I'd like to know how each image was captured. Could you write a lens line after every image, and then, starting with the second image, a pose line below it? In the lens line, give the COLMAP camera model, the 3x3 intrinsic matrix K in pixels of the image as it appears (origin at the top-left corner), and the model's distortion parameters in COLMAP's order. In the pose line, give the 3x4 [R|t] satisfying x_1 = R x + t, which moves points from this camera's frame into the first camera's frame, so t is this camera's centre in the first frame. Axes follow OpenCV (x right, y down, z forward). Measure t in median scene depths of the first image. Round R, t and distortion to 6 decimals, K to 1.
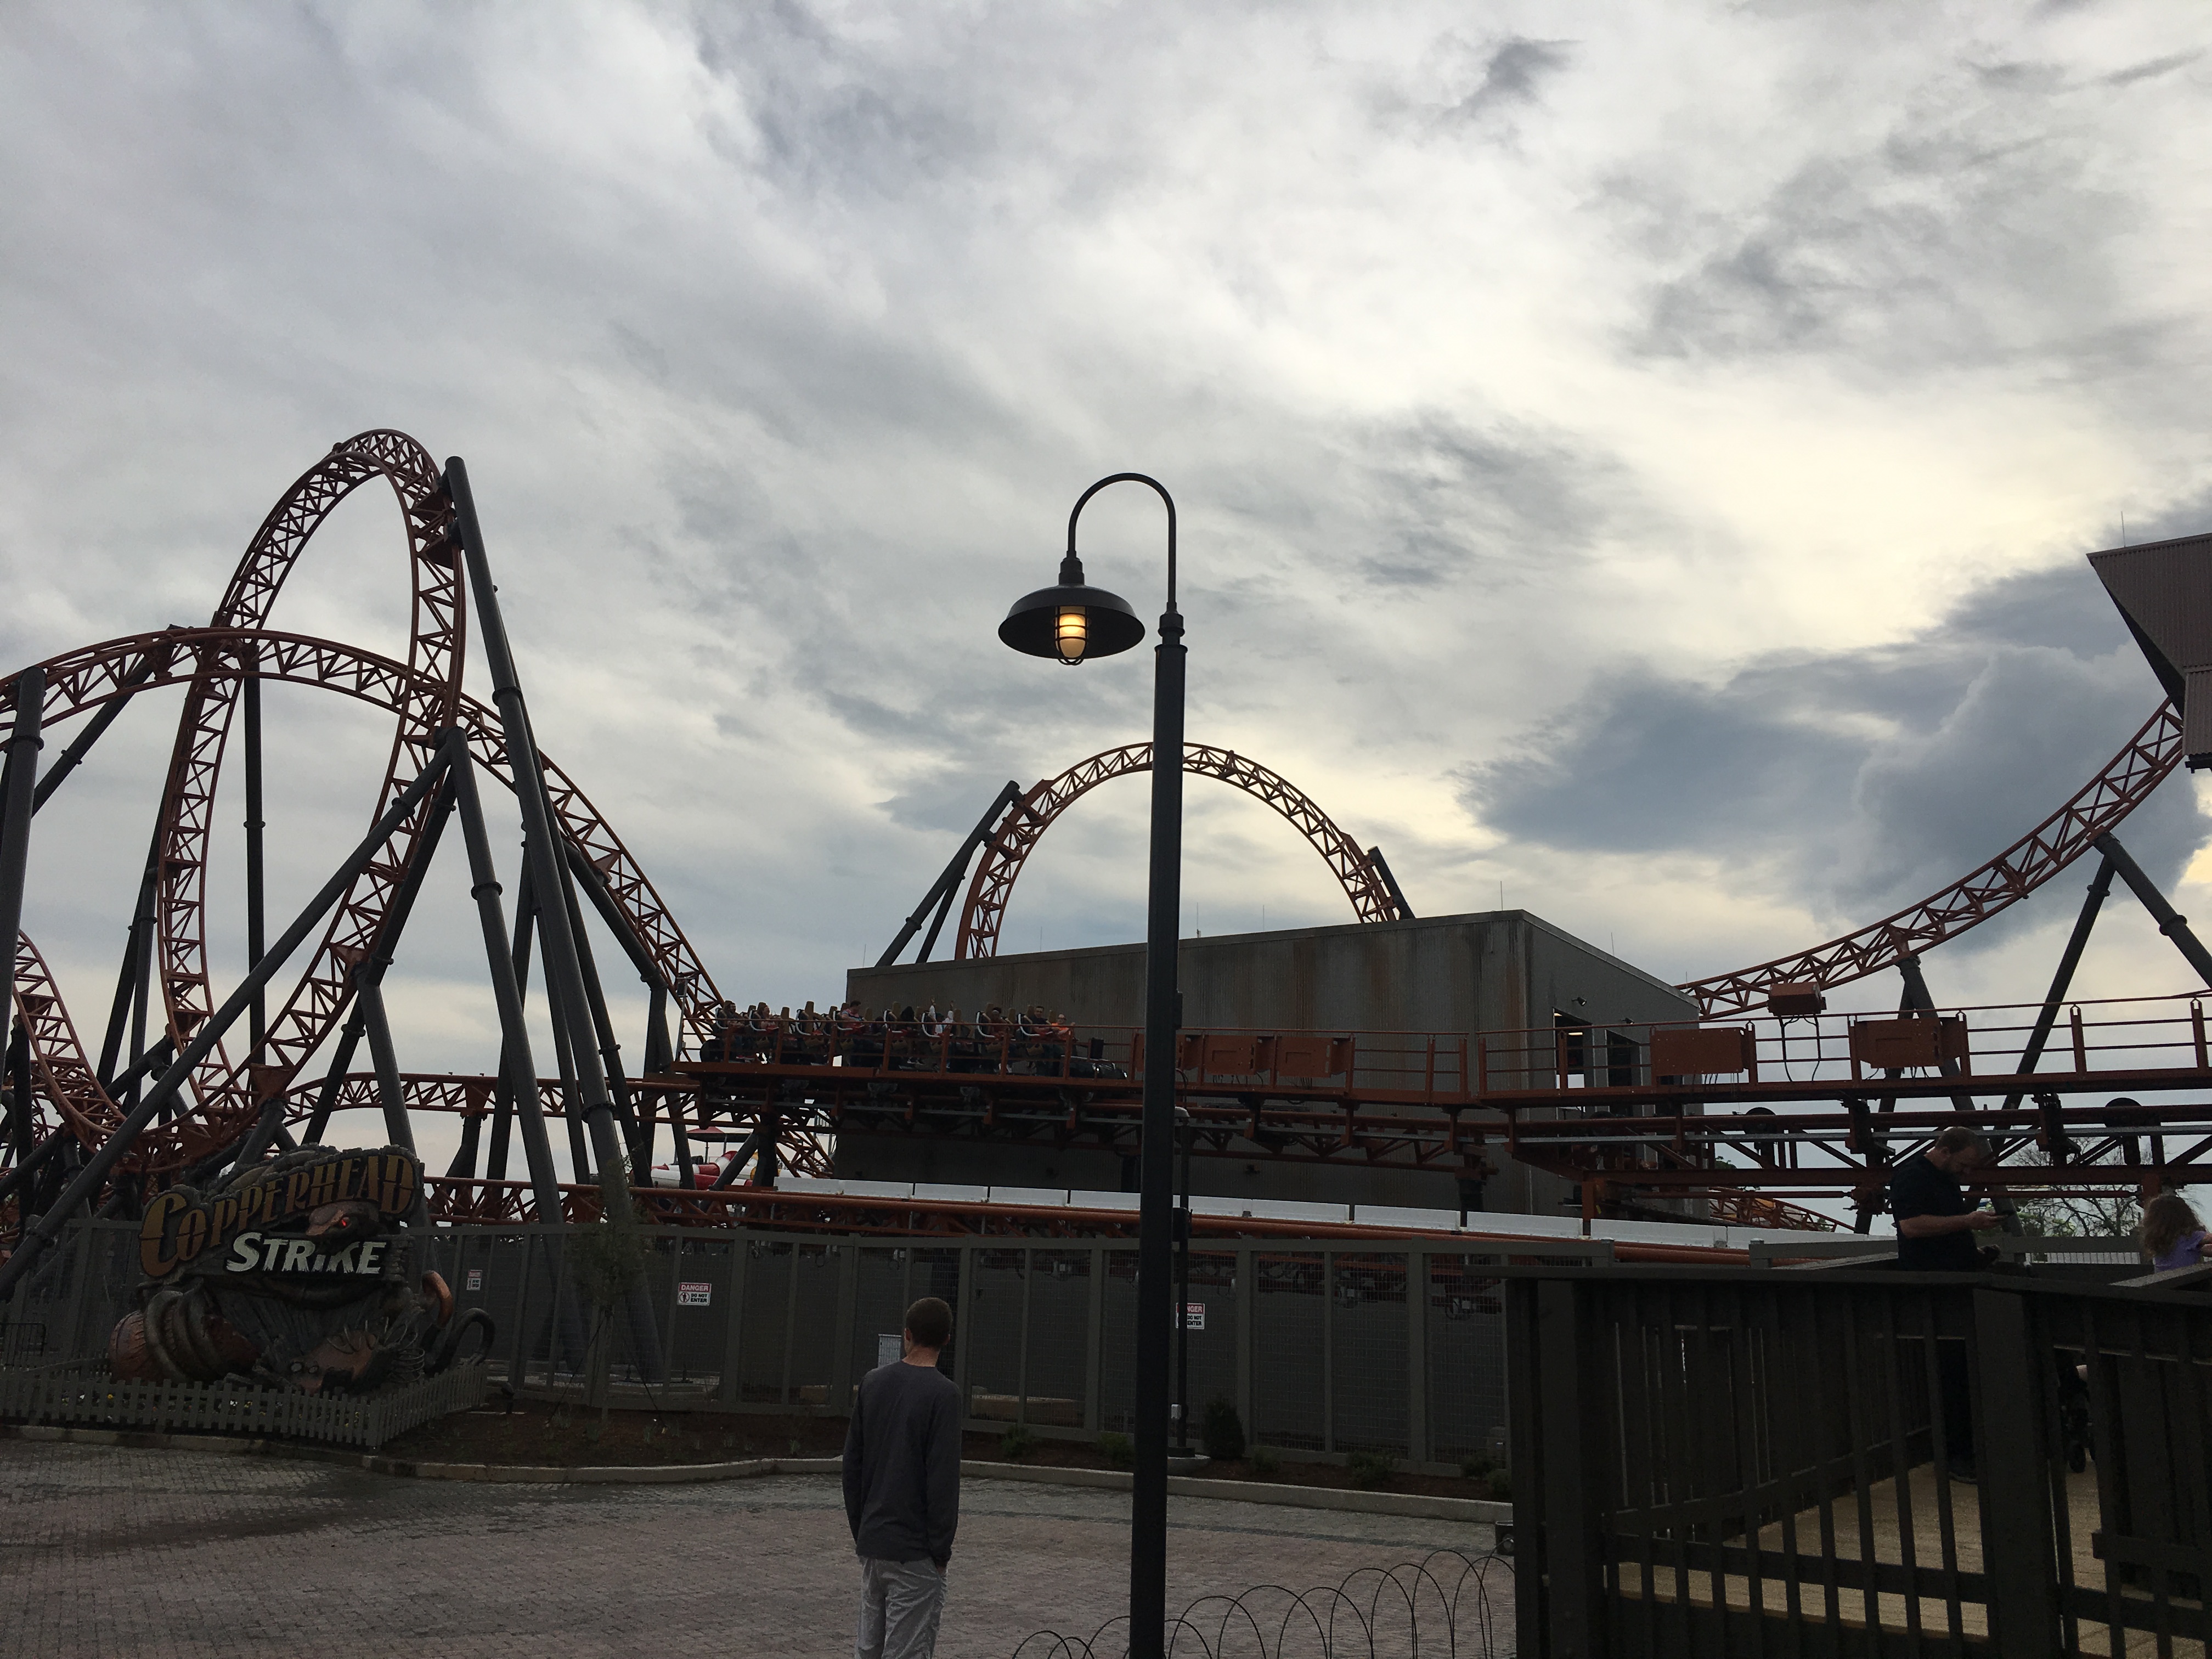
lens RADIAL K [[1815.3, 0, 1109.7], [0, 1815.3, 796.5], [0, 0, 1]] dist [0.052166, -0.098439]
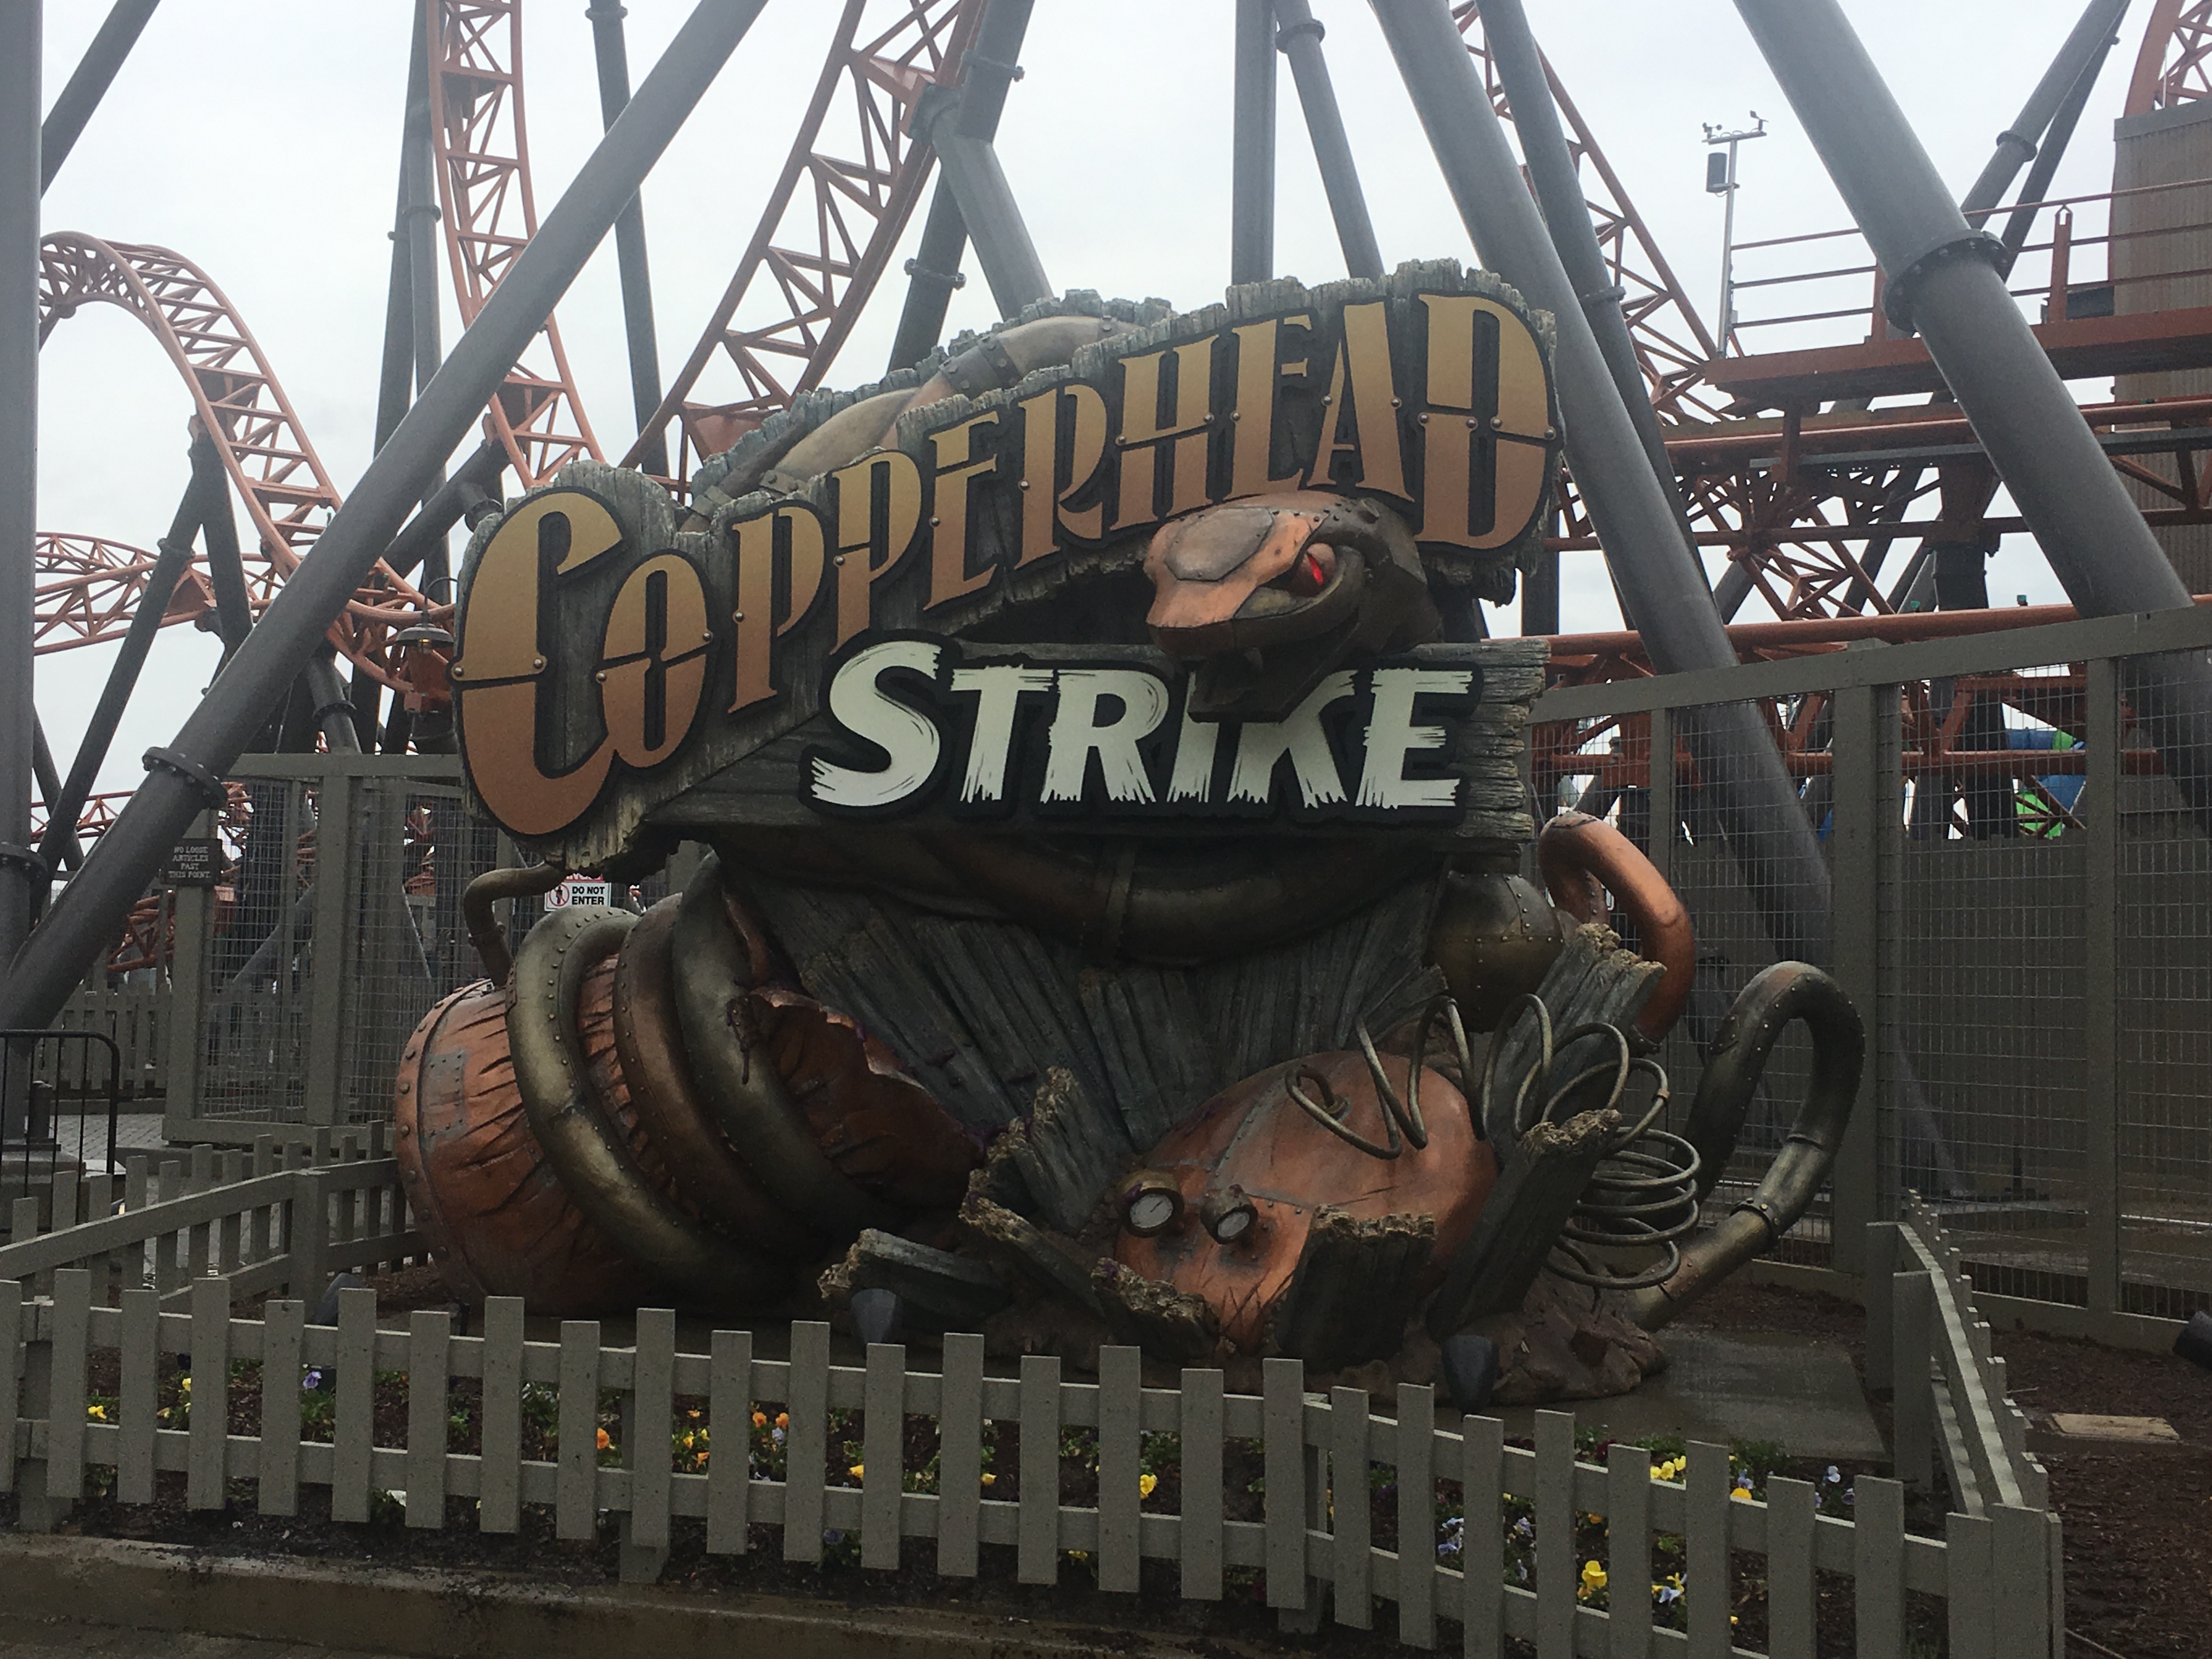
lens RADIAL K [[2758.8, 0, 1106.0], [0, 2758.8, 829.5], [0, 0, 1]] dist [0.080091, -0.000967]
pose [[0.966368, -0.017950, -0.256536, -0.225873], [0.070603, 0.977748, 0.197548, 0.123779], [0.247281, -0.209016, 0.946131, 0.427594]]
